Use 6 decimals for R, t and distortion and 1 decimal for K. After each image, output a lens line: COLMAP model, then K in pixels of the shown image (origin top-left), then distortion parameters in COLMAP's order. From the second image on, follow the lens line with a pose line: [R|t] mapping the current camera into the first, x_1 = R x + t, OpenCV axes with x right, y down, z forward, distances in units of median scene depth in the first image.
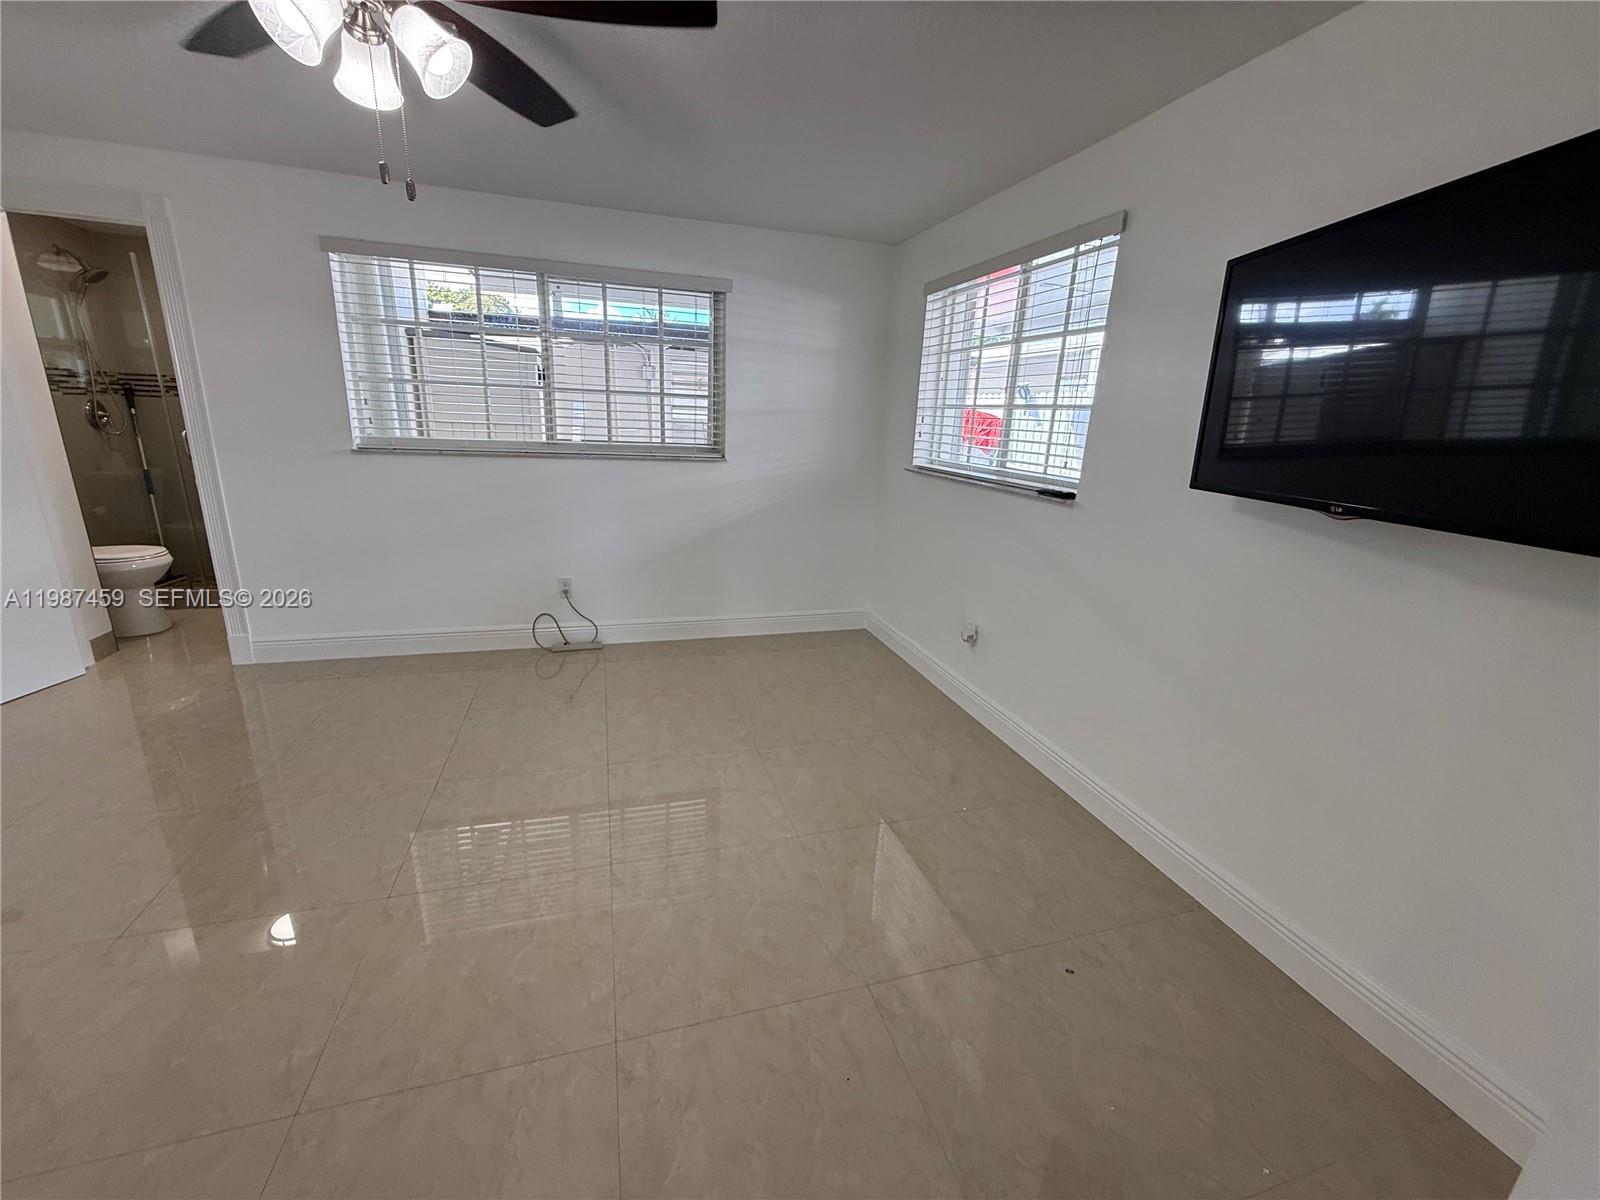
lens RADIAL K [[649.2, 0, 794.9], [0, 649.2, 604.0], [0, 0, 1]] dist [0.002202, 0.000300]
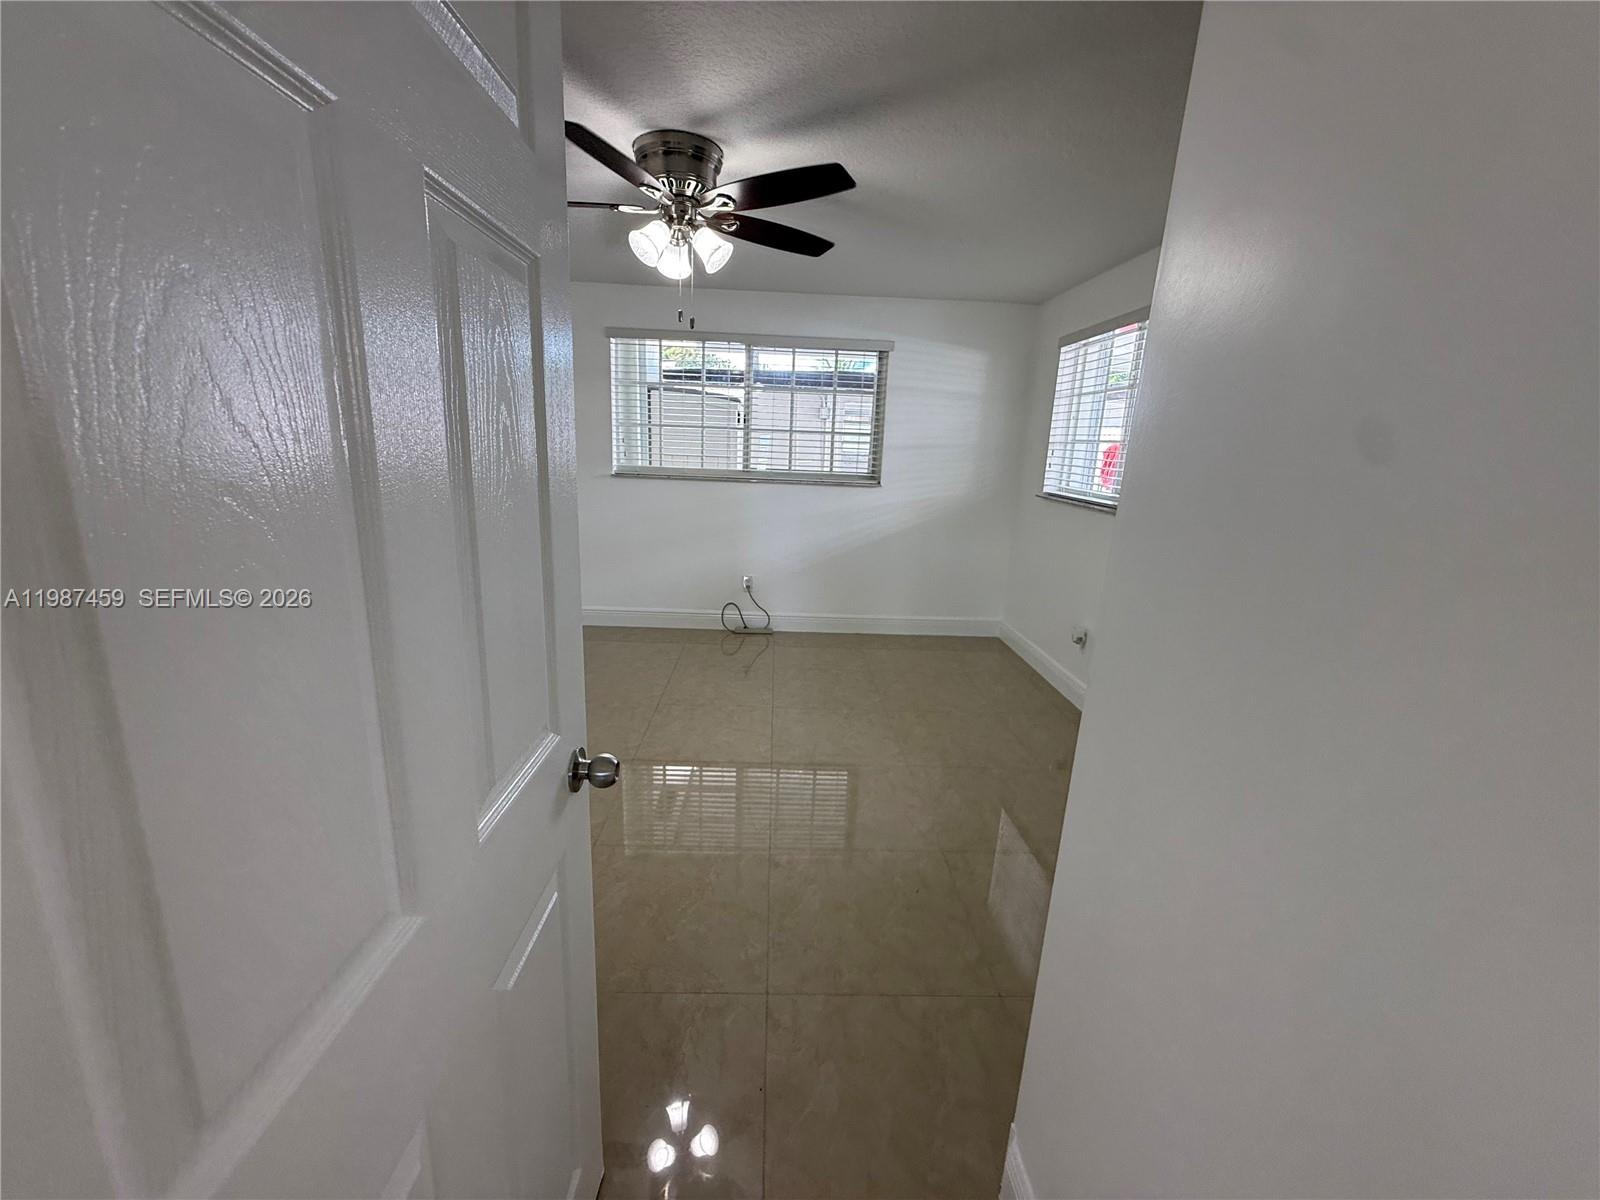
lens RADIAL K [[640.7, 0, 796.0], [0, 640.7, 601.0], [0, 0, 1]] dist [0.000164, -0.000255]
pose [[0.967293, 0.056862, -0.247207, 0.050128], [-0.068815, 0.996828, -0.039976, 0.053628], [0.244150, 0.055680, 0.968138, -0.193148]]
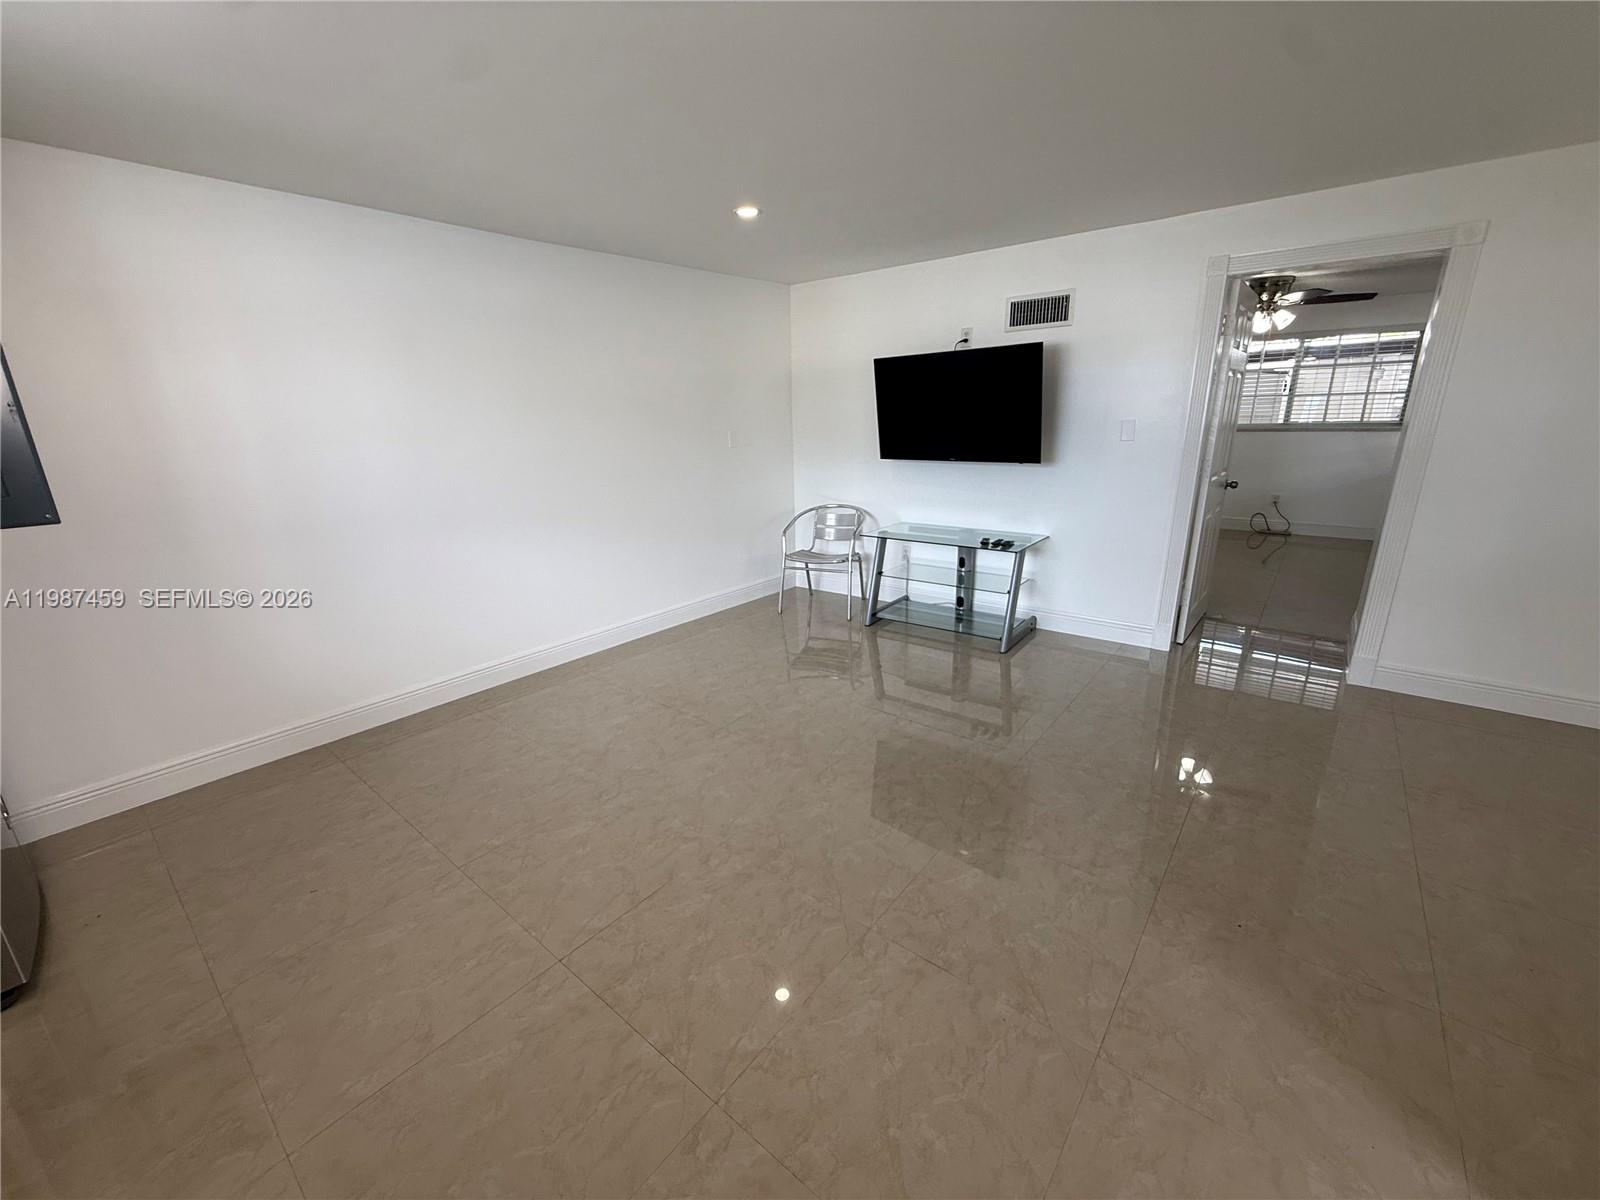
lens RADIAL K [[640.7, 0, 796.0], [0, 640.7, 601.0], [0, 0, 1]] dist [0.000164, -0.000255]
pose [[0.565100, 0.181698, -0.804766, 0.421791], [-0.172312, 0.979928, 0.100250, 0.322560], [0.806828, 0.082020, 0.585066, -1.221965]]
